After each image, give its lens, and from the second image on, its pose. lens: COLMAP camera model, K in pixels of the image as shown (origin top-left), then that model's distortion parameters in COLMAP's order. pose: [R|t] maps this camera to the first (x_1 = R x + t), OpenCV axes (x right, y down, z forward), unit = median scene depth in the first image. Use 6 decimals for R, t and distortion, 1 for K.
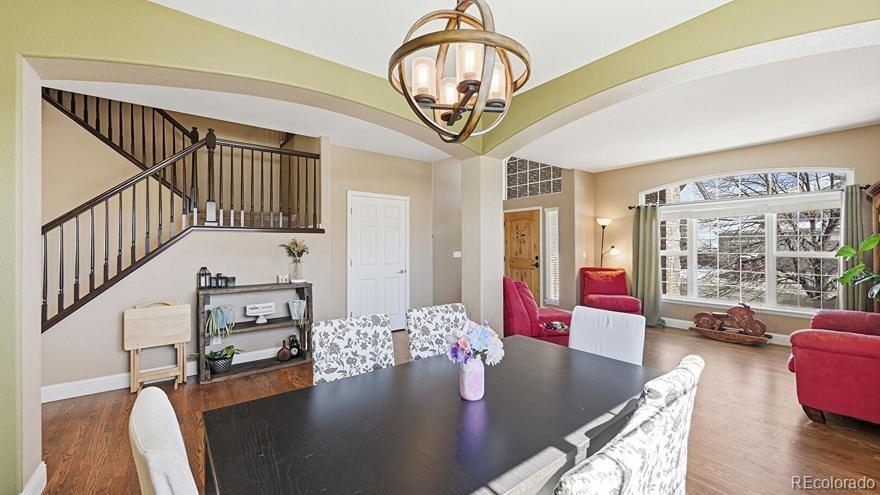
lens RADIAL K [[347.7, 0, 438.4], [0, 347.7, 246.0], [0, 0, 1]] dist [-0.003753, -0.000038]
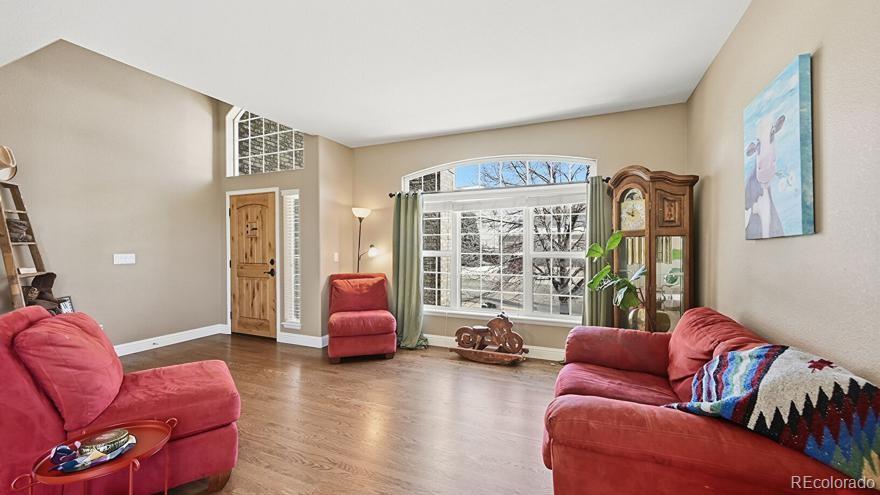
lens RADIAL K [[347.7, 0, 438.7], [0, 347.7, 249.2], [0, 0, 1]] dist [-0.003753, -0.000038]
pose [[0.876813, -0.000316, 0.480831, 0.279921], [-0.002603, 0.999982, 0.005403, 0.004990], [-0.480824, -0.005989, 0.876796, 0.278707]]
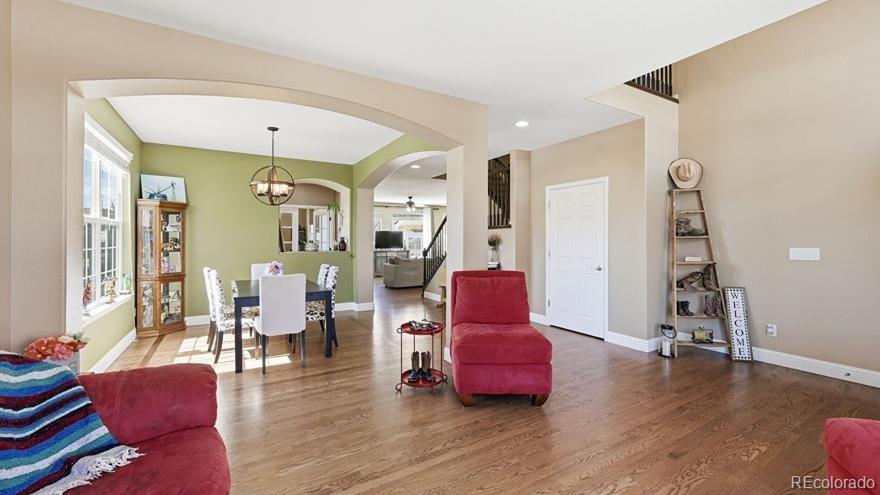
lens RADIAL K [[347.7, 0, 434.0], [0, 347.7, 242.5], [0, 0, 1]] dist [-0.003753, -0.000038]
pose [[-0.131488, 0.003982, -0.991310, 0.703088], [0.003378, 0.999988, 0.003569, 0.006696], [0.991312, -0.002880, -0.131500, 0.655188]]
